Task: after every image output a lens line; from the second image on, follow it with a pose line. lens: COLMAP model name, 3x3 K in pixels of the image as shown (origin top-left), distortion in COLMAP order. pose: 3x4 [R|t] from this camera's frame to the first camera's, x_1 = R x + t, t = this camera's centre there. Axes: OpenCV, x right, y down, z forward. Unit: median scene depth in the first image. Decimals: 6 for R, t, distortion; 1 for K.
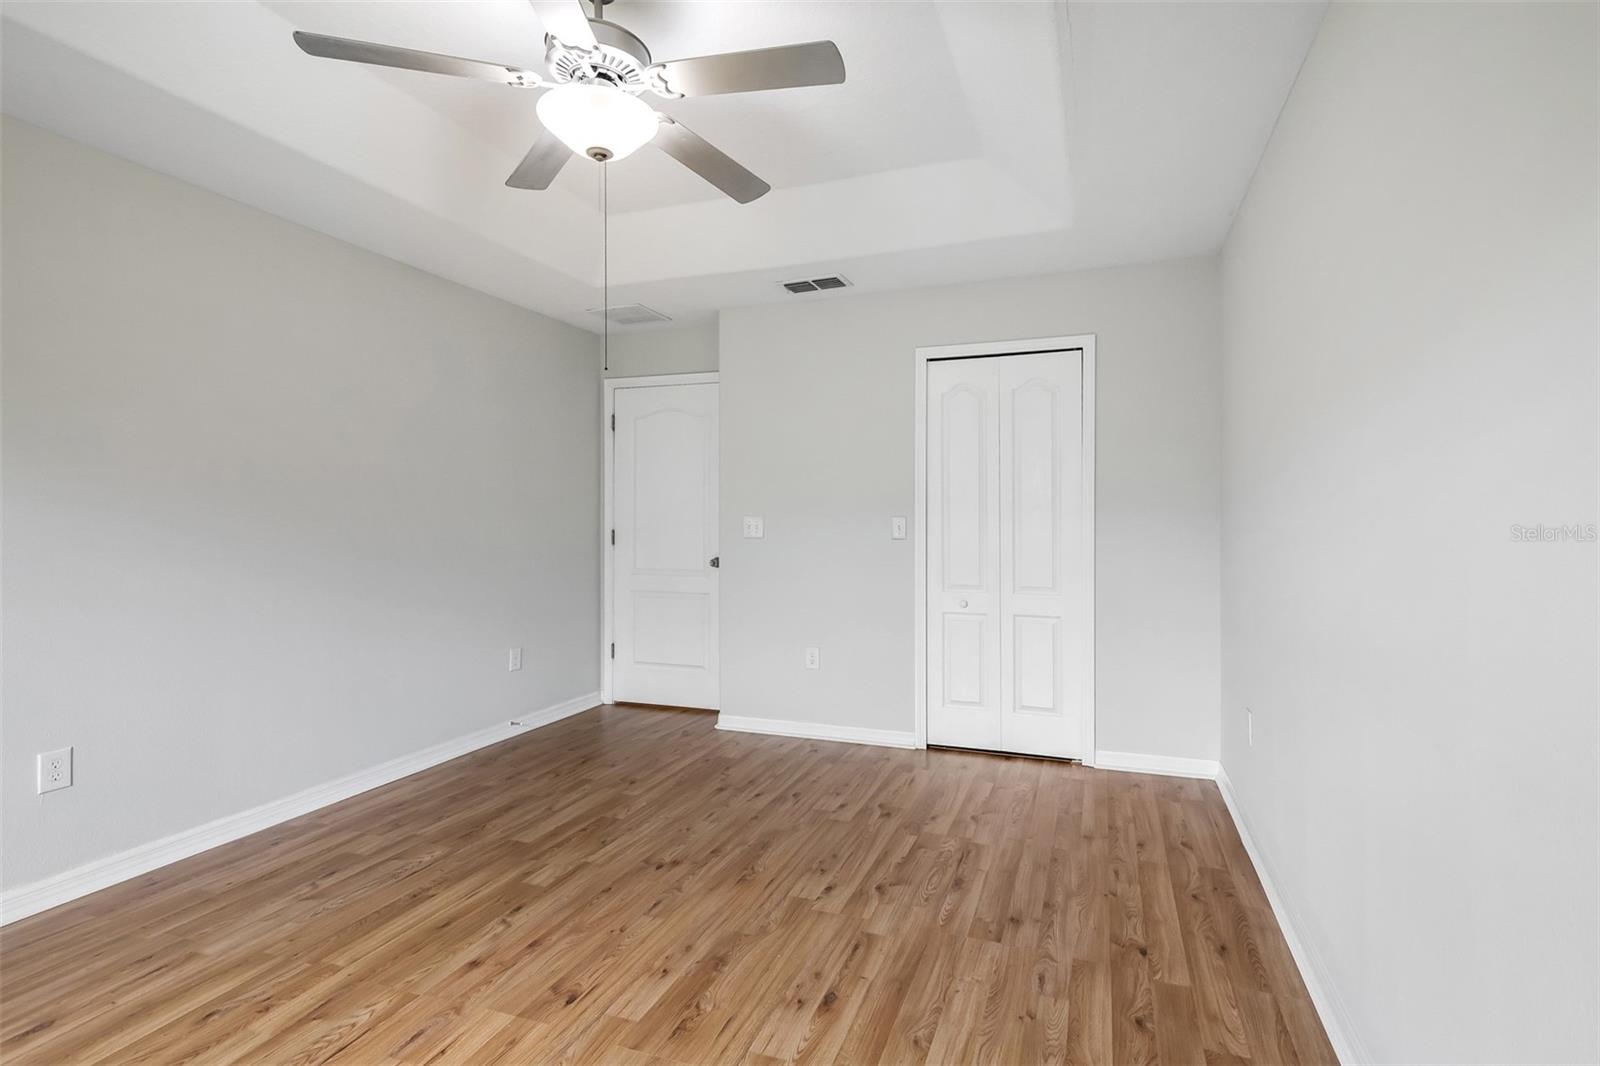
lens RADIAL K [[758.9, 0, 805.7], [0, 758.9, 523.7], [0, 0, 1]] dist [0.008695, 0.000065]
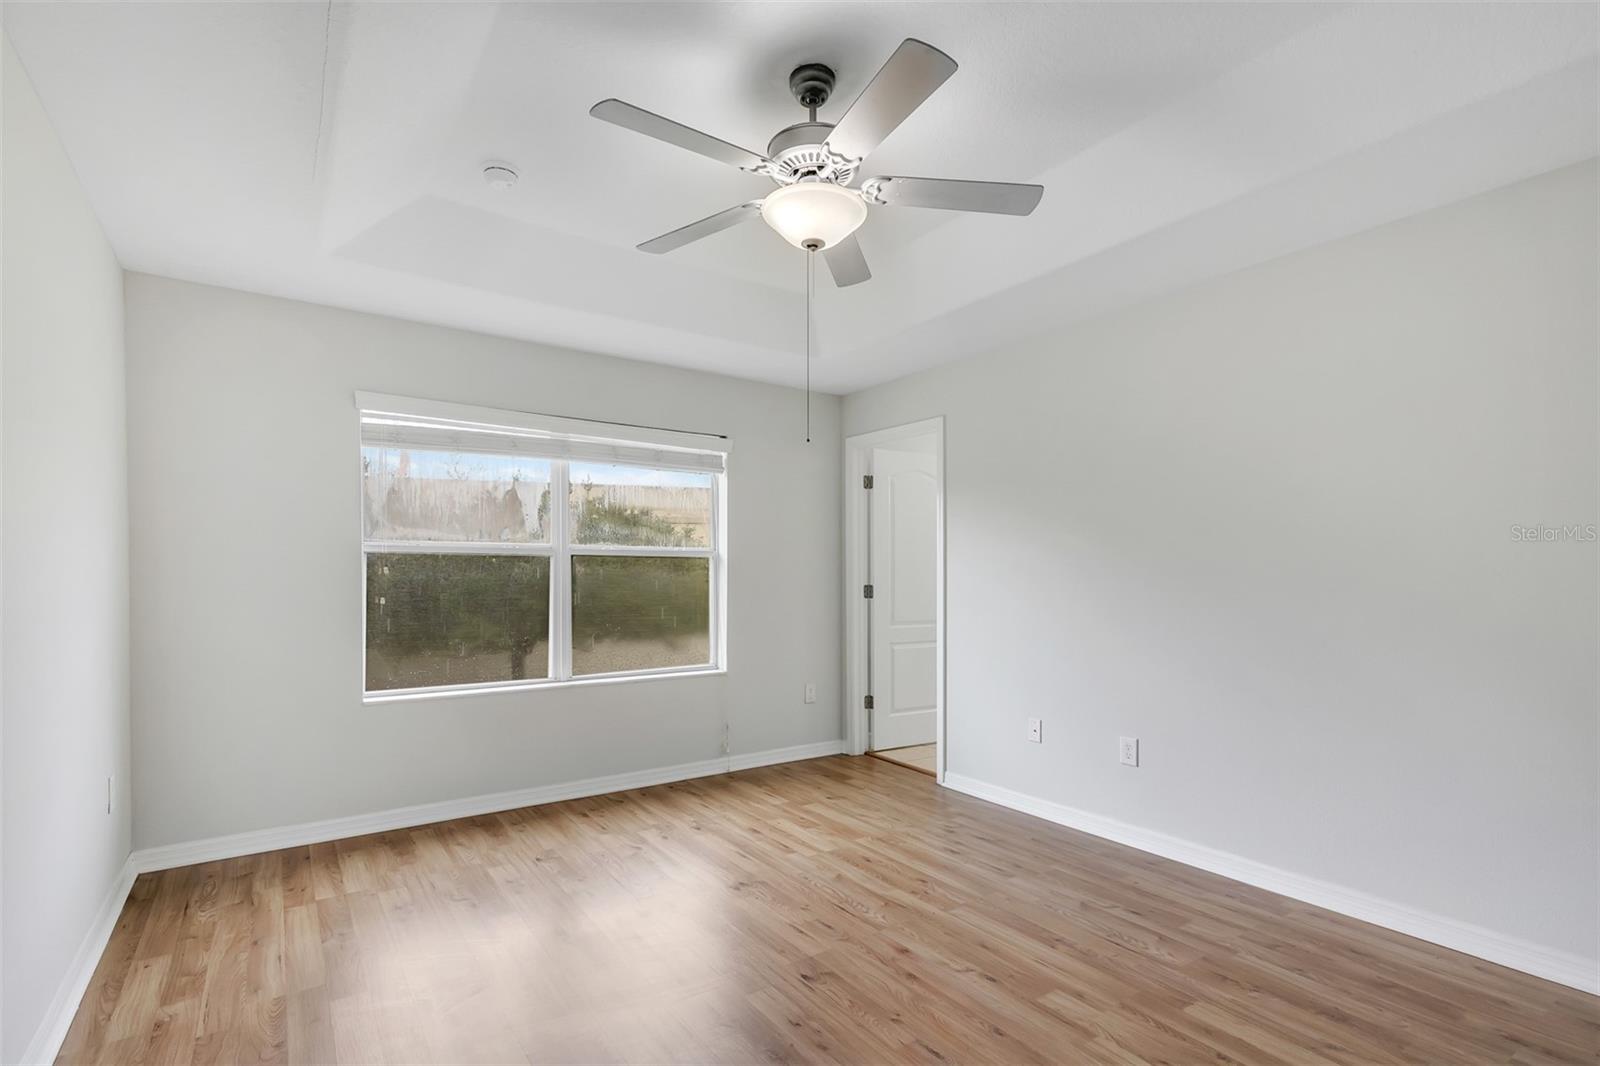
lens RADIAL K [[750.8, 0, 821.2], [0, 750.8, 581.5], [0, 0, 1]] dist [0.011154, 0.001134]
pose [[-0.544083, 0.002684, -0.839027, 0.486977], [-0.004204, 0.999974, 0.005925, -0.001394], [0.839021, 0.006751, -0.544057, 1.211122]]
